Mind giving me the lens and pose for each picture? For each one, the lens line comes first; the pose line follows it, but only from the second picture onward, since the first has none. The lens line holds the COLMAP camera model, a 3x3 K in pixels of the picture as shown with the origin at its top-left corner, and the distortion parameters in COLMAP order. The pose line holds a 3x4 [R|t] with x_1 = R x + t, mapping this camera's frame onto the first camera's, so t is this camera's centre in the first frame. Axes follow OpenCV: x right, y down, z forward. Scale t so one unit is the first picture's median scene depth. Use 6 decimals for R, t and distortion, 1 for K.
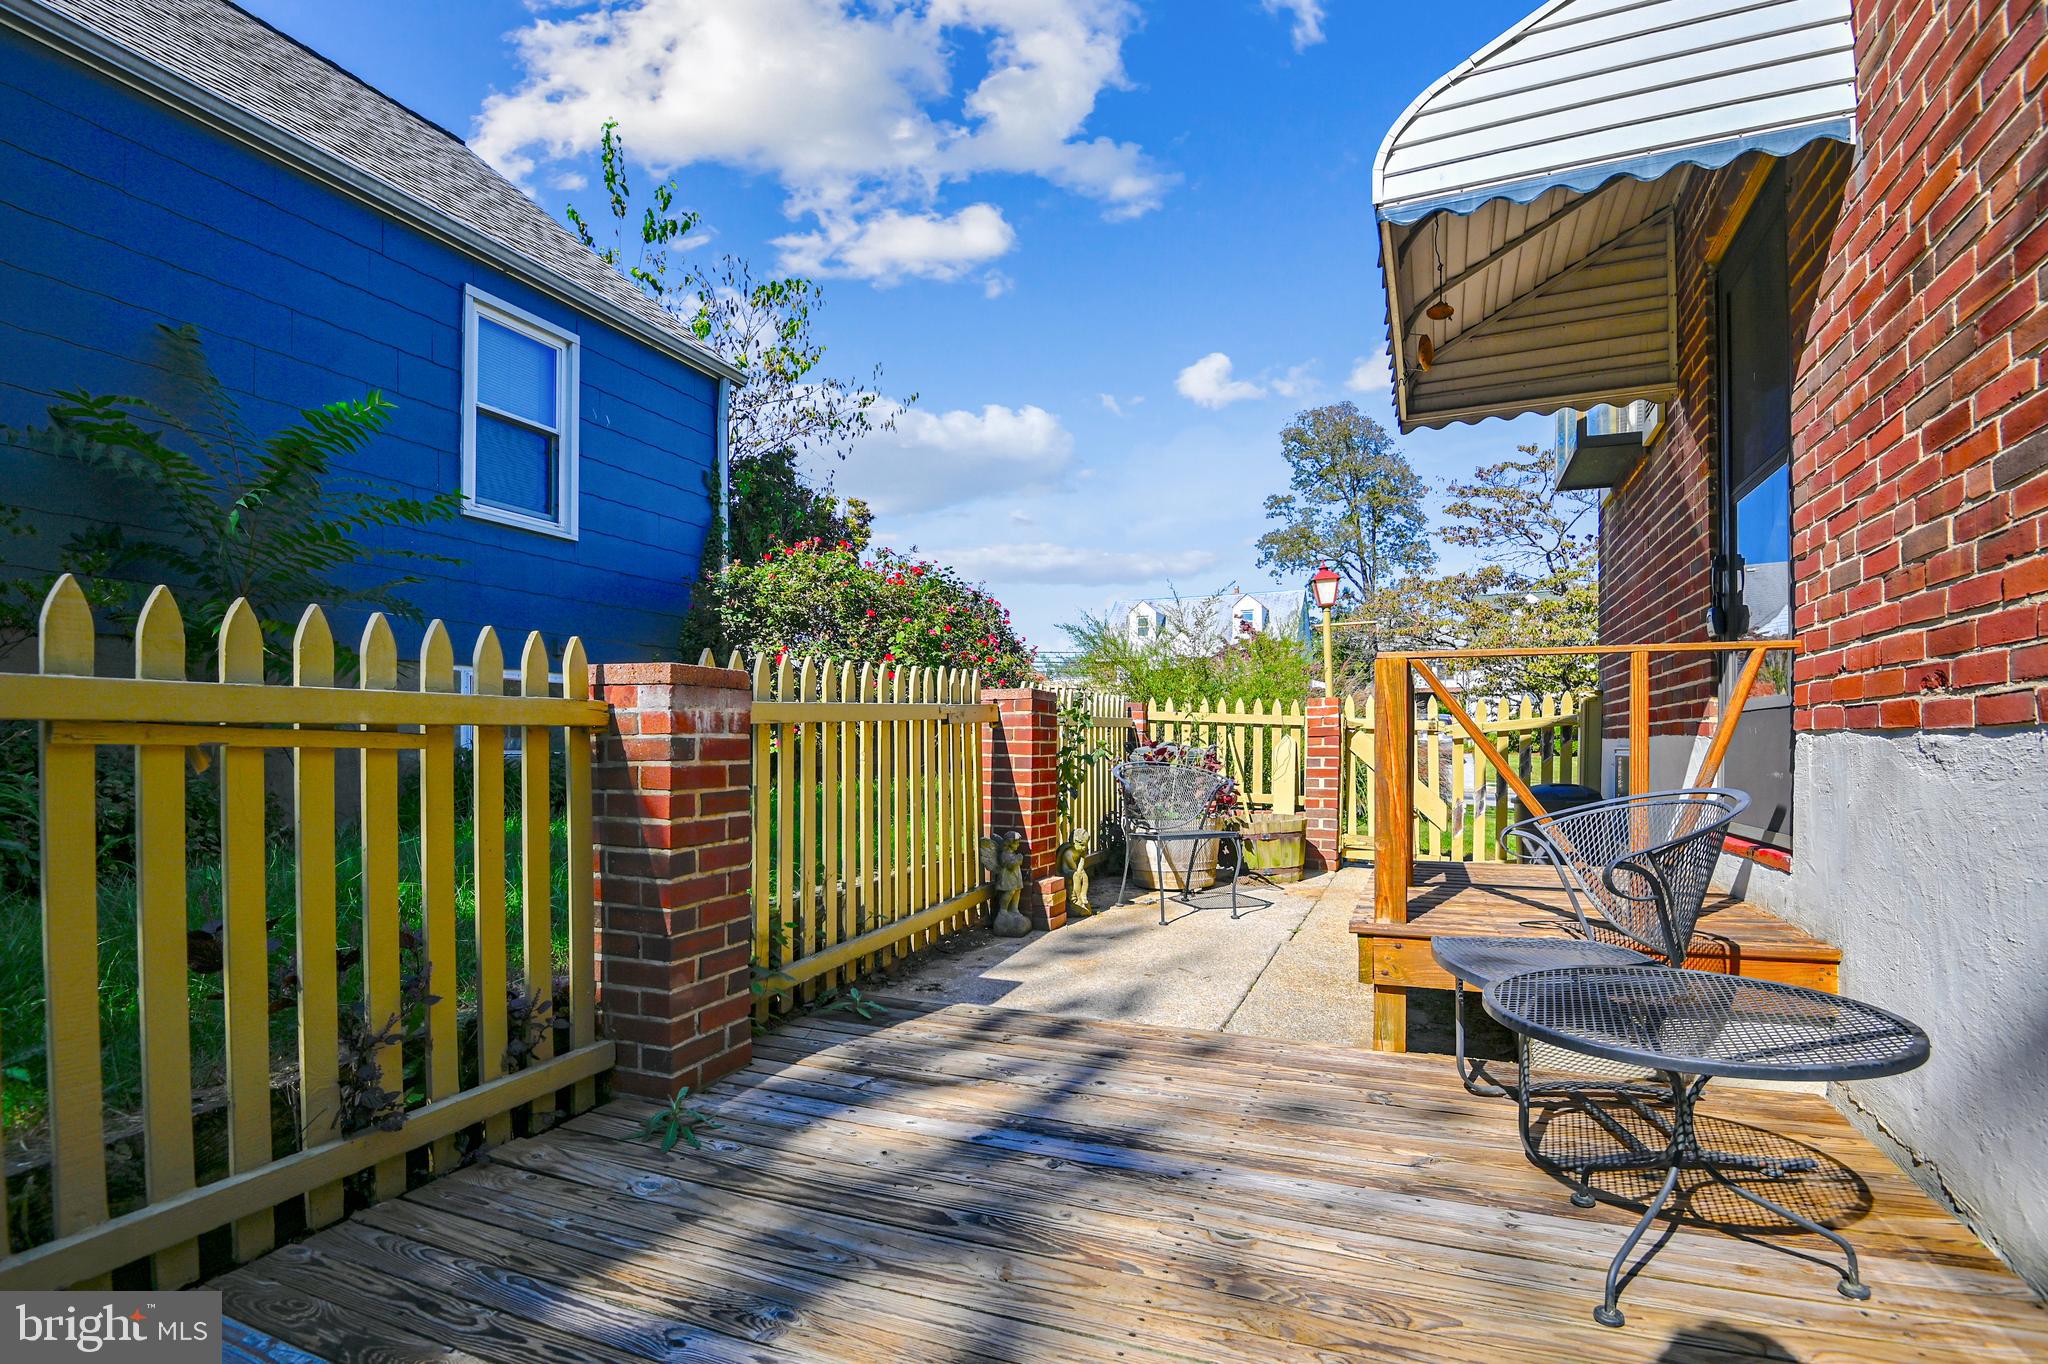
lens RADIAL K [[986.0, 0, 1033.4], [0, 986.0, 741.5], [0, 0, 1]] dist [-0.025242, -0.001157]
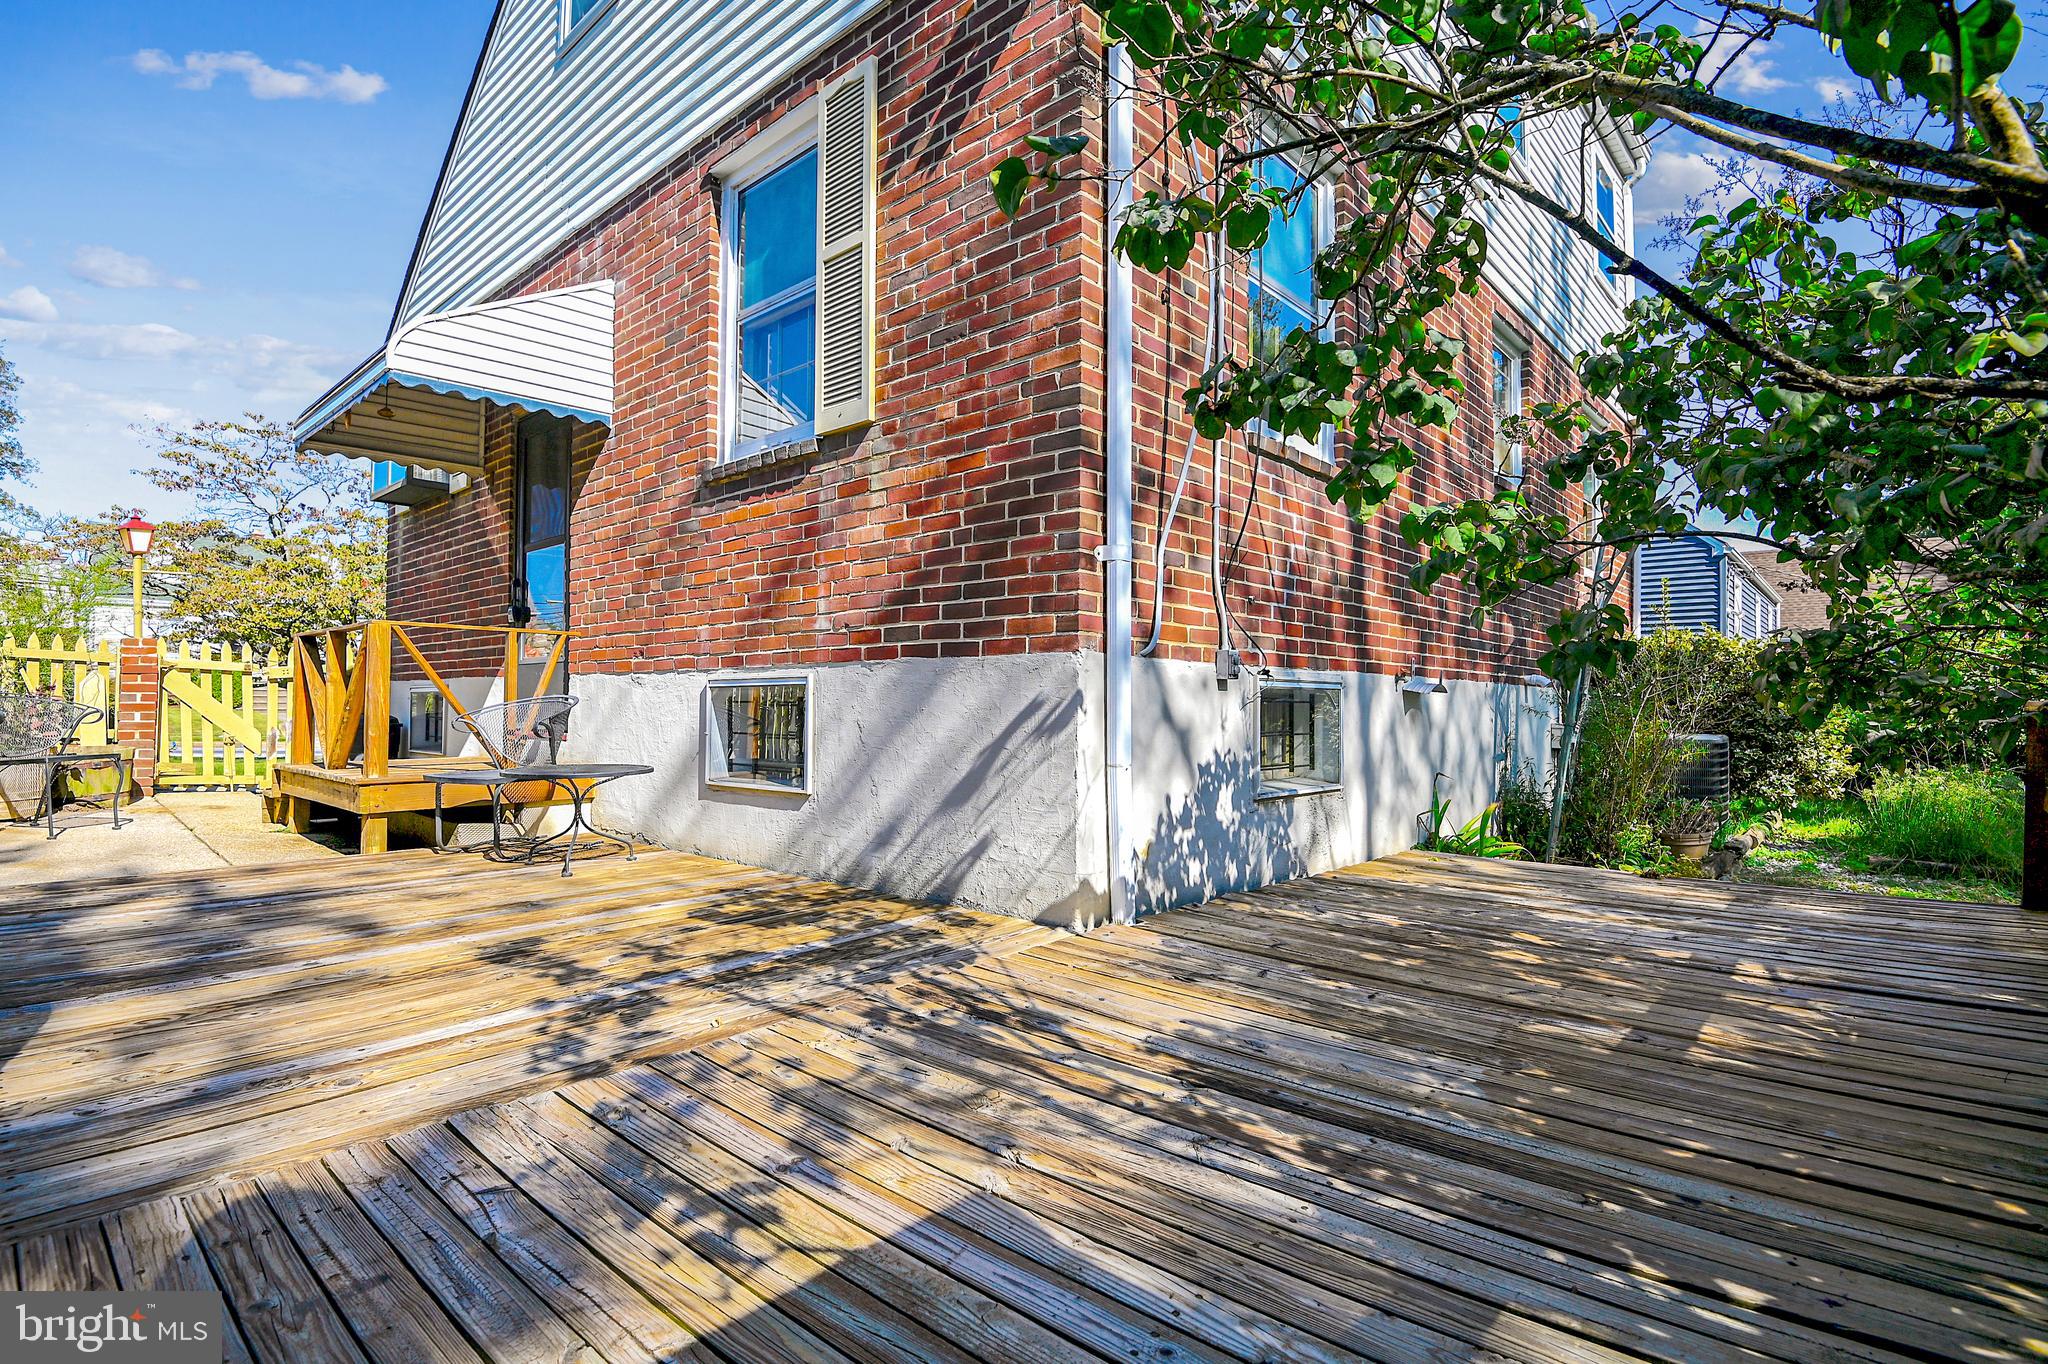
lens RADIAL K [[986.0, 0, 1027.2], [0, 986.0, 679.4], [0, 0, 1]] dist [-0.025242, -0.001157]
pose [[0.323740, 0.022665, 0.945874, -0.437331], [-0.005803, 0.999742, -0.021969, 0.020525], [-0.946128, 0.001624, 0.323788, -0.307192]]
